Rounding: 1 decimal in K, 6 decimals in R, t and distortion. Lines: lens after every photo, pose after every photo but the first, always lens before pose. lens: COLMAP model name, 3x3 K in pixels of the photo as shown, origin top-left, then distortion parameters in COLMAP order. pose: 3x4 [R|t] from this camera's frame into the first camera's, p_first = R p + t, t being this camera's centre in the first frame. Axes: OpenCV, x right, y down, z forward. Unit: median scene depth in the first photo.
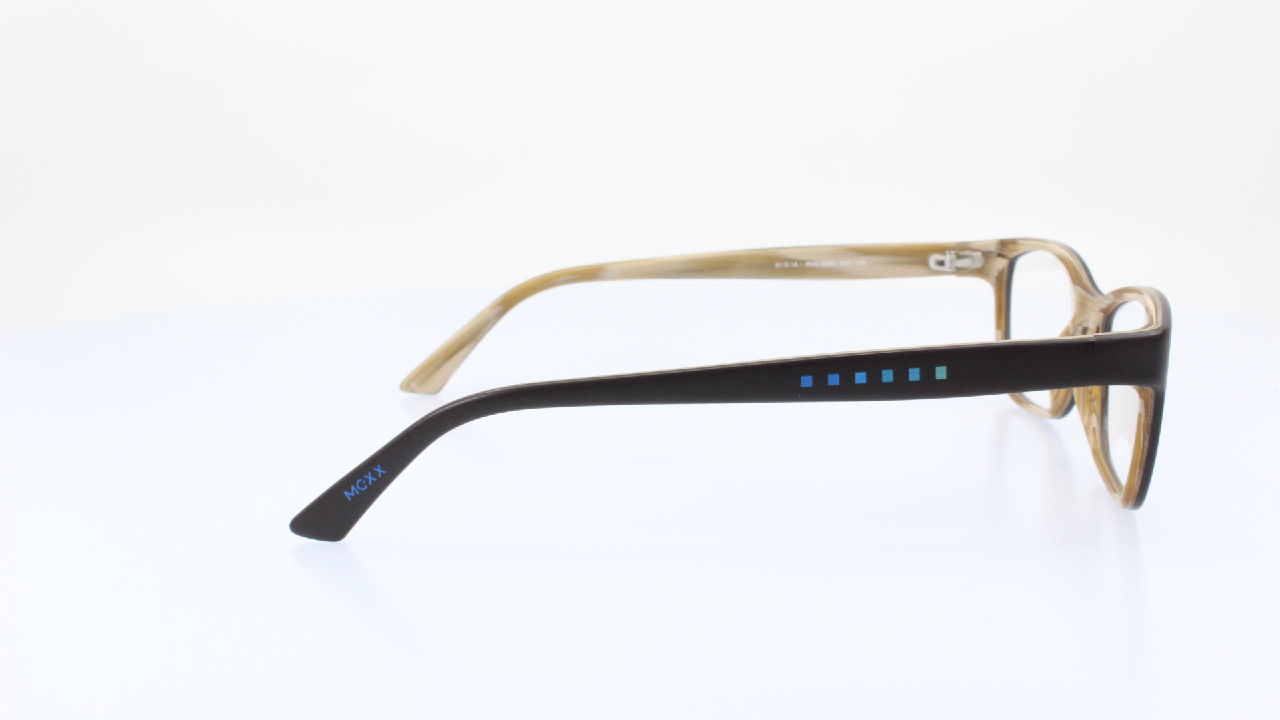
lens RADIAL K [[1643.2, 0, 641.6], [0, 1643.2, 361.8], [0, 0, 1]] dist [-0.107777, 0.000000]
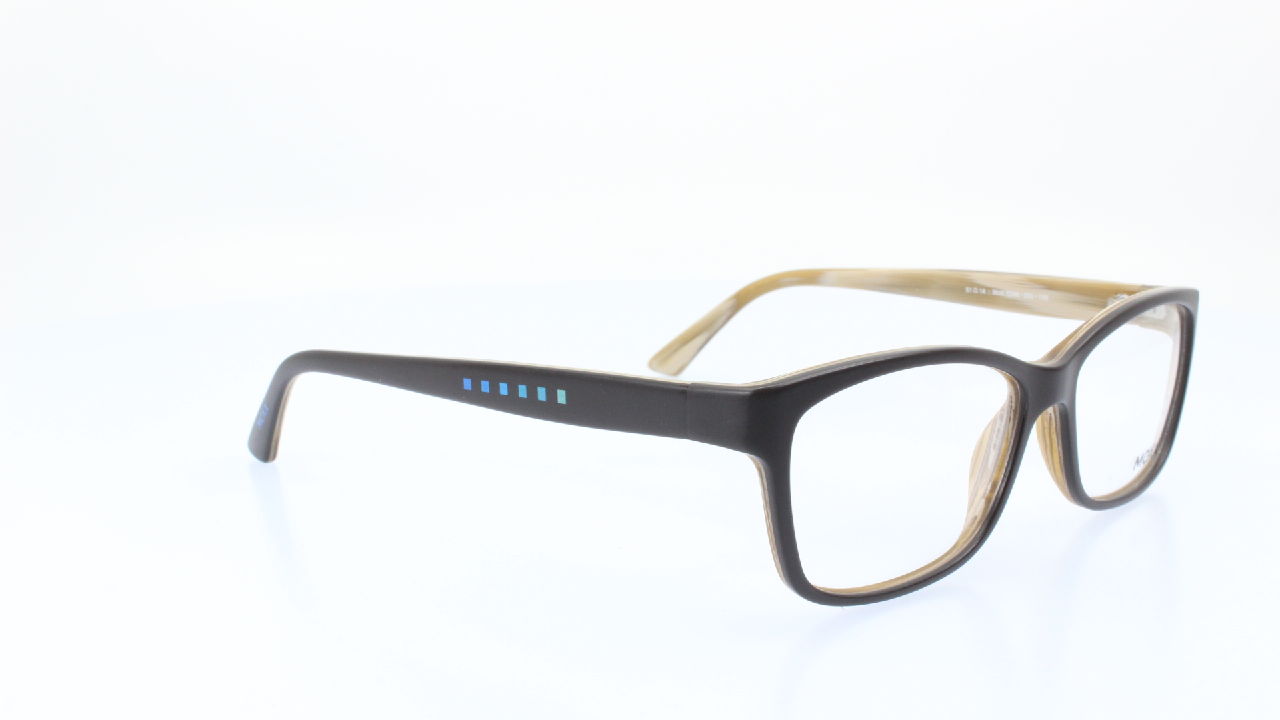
lens RADIAL K [[1643.2, 0, 642.6], [0, 1643.2, 356.8], [0, 0, 1]] dist [-0.107777, 0.000000]
pose [[0.708993, 0.137002, -0.691780, 0.587060], [-0.132139, 0.989382, 0.060512, -0.053730], [0.692725, 0.048508, 0.719569, 0.235032]]
